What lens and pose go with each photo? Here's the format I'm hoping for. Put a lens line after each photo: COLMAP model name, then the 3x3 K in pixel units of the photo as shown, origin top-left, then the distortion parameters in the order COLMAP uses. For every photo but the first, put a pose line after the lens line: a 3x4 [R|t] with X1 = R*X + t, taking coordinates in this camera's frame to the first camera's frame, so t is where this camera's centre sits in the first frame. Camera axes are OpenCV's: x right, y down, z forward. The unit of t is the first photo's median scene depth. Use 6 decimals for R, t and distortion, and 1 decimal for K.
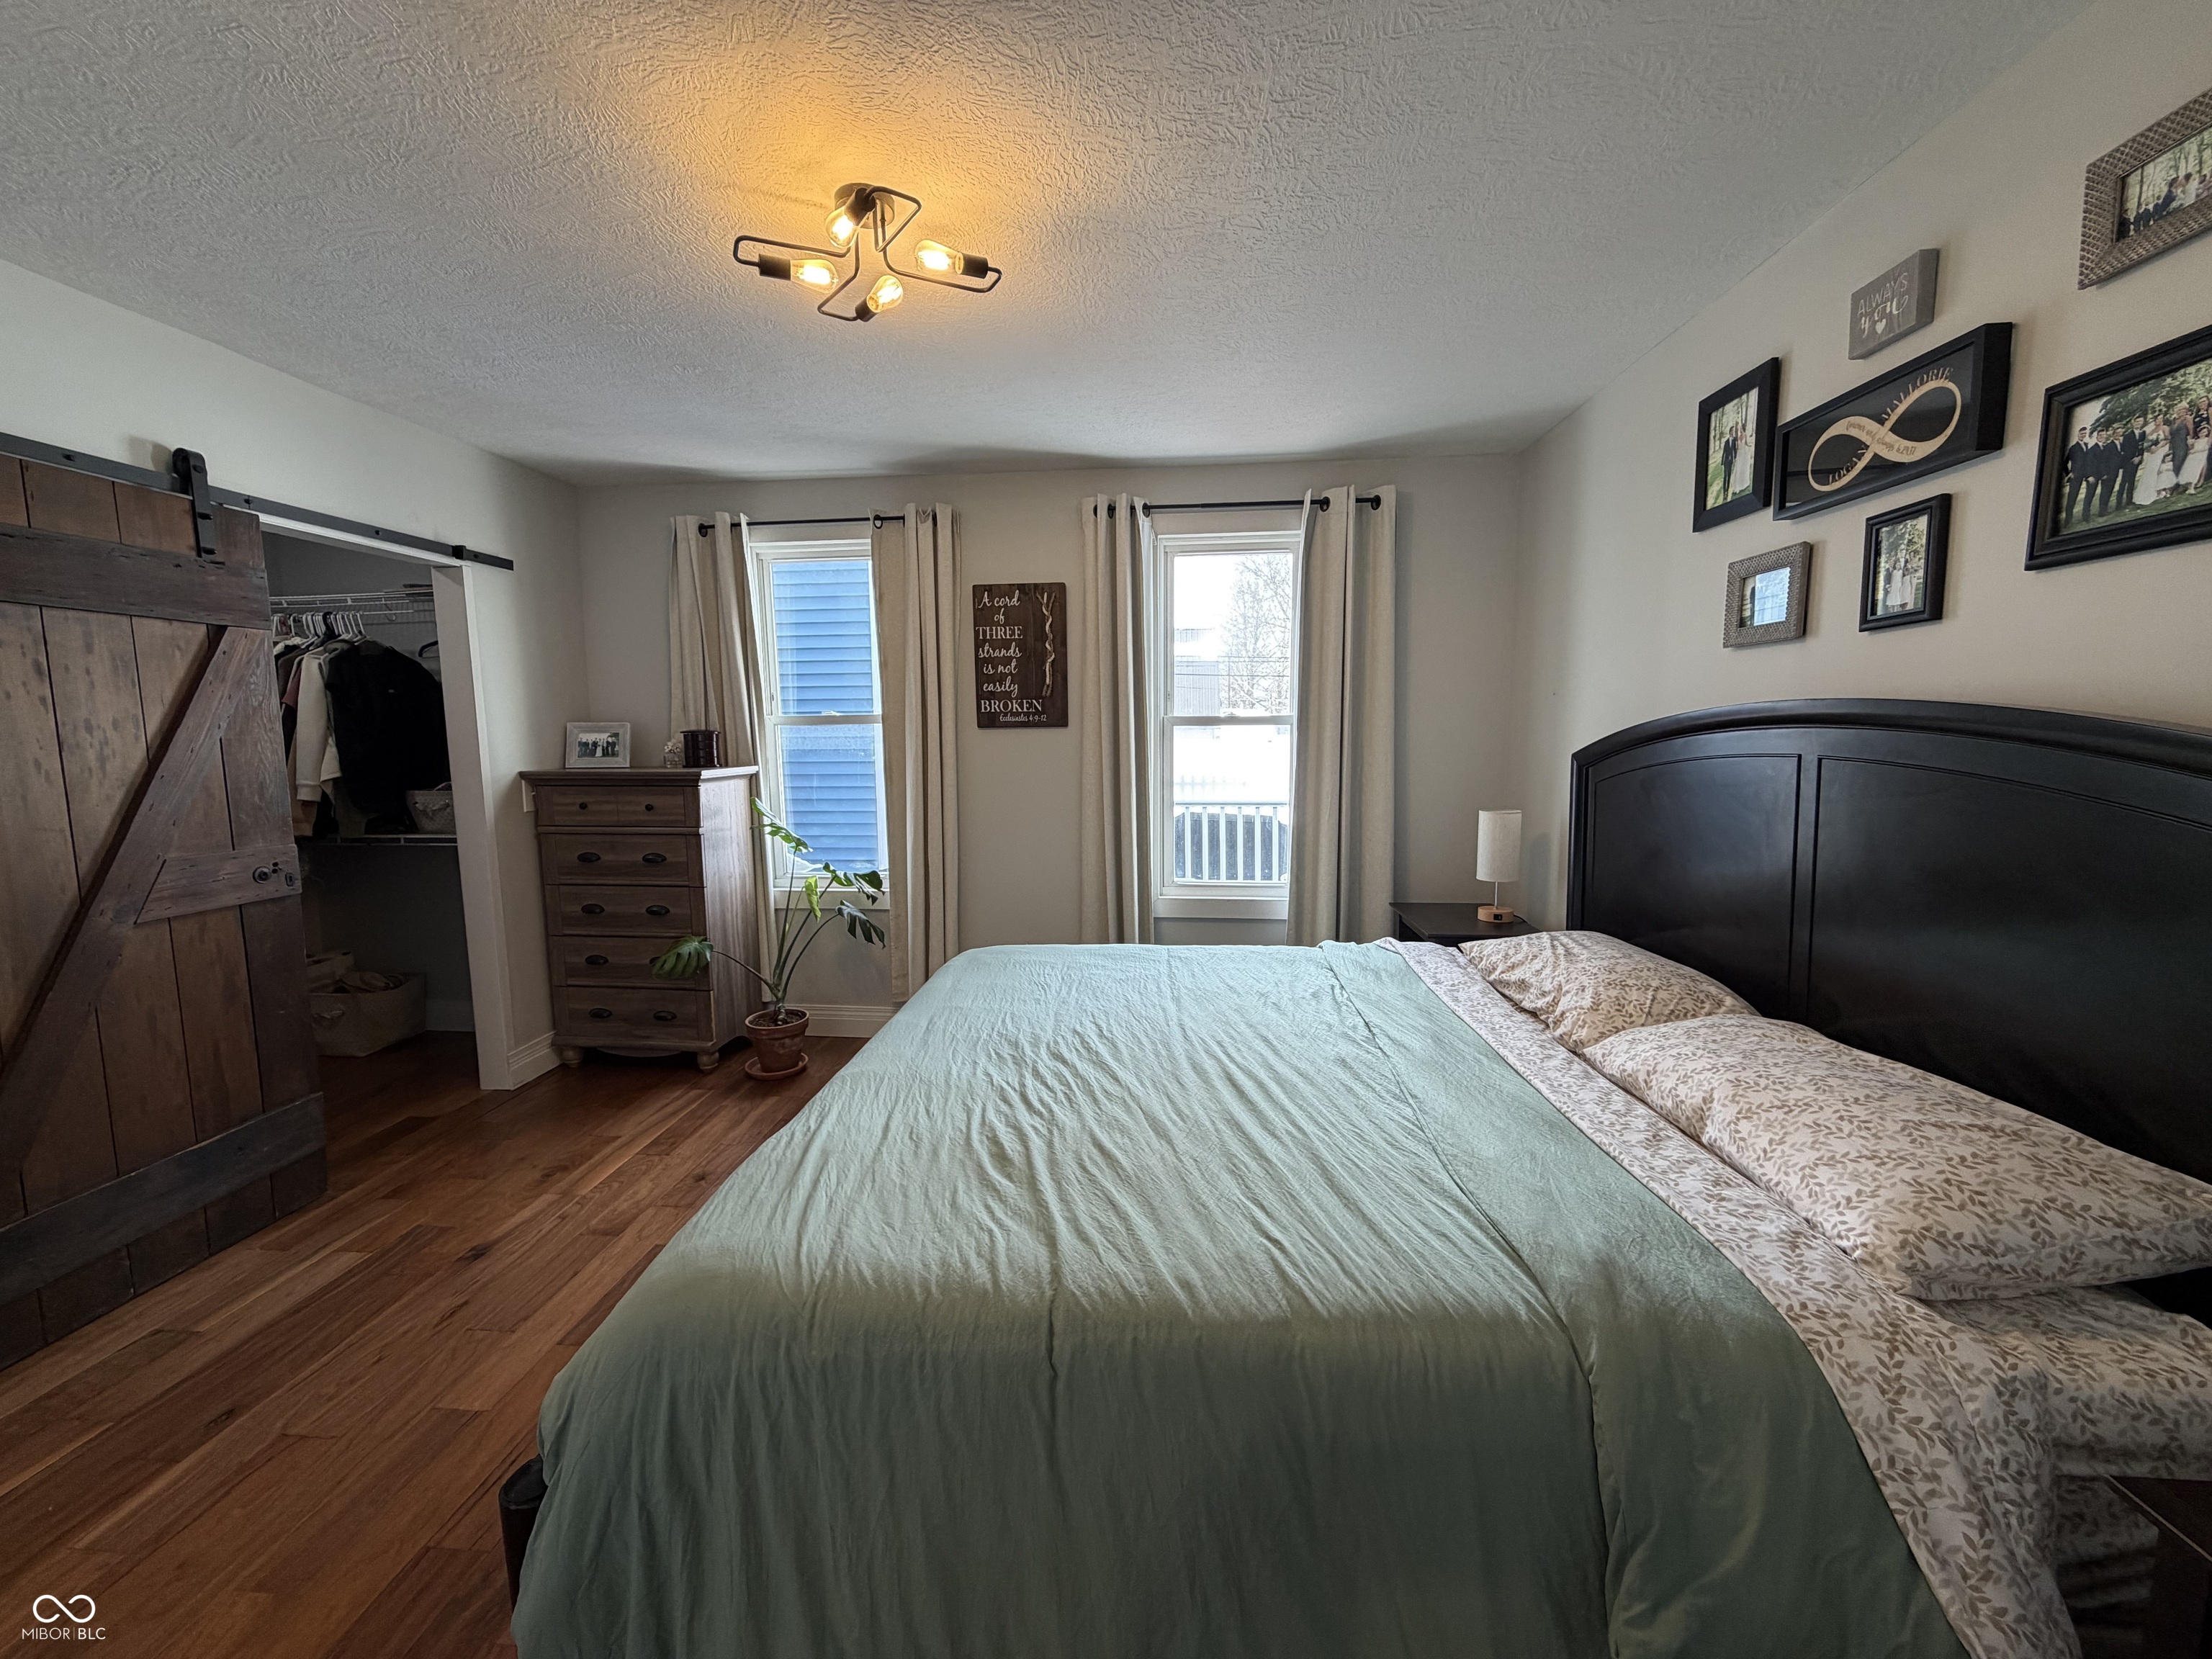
lens RADIAL K [[885.6, 0, 1084.9], [0, 885.6, 828.8], [0, 0, 1]] dist [-0.000301, -0.000065]
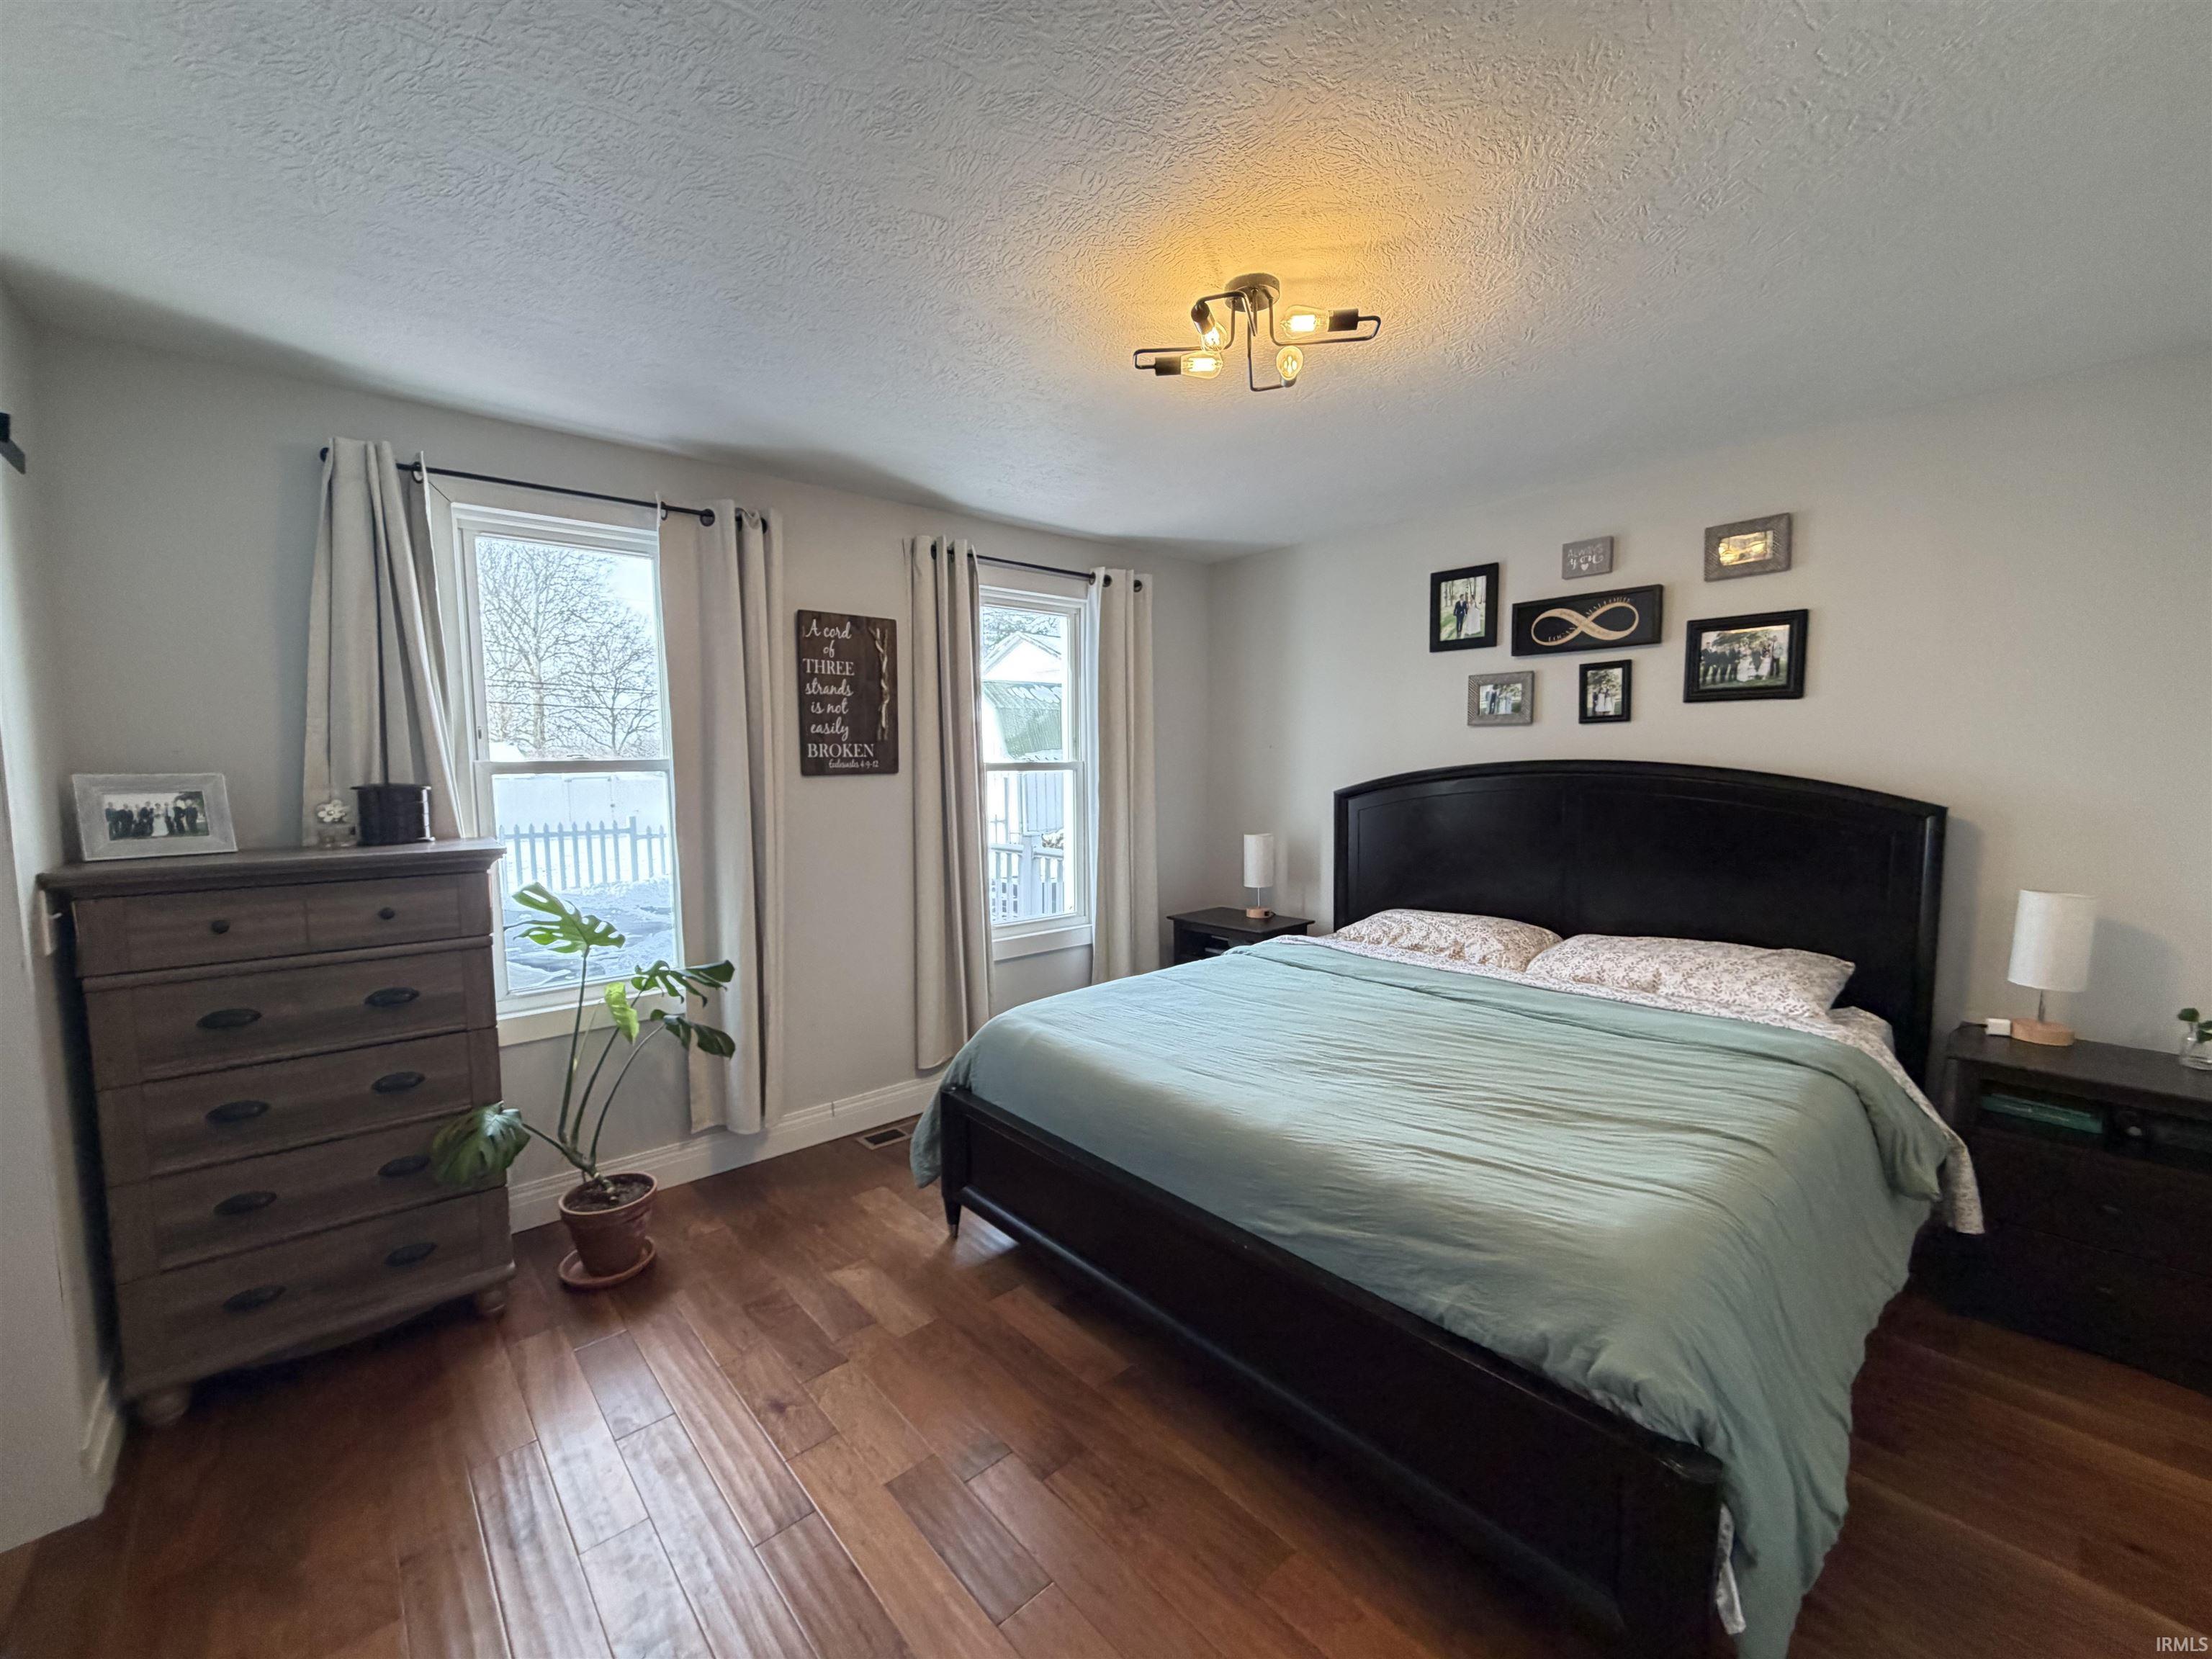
lens RADIAL K [[885.6, 0, 1098.6], [0, 885.6, 834.1], [0, 0, 1]] dist [-0.000301, -0.000065]
pose [[0.683276, -0.059119, 0.727763, -0.568736], [0.083979, 0.996465, 0.002101, -0.036871], [-0.725315, 0.059682, 0.685825, 0.217985]]
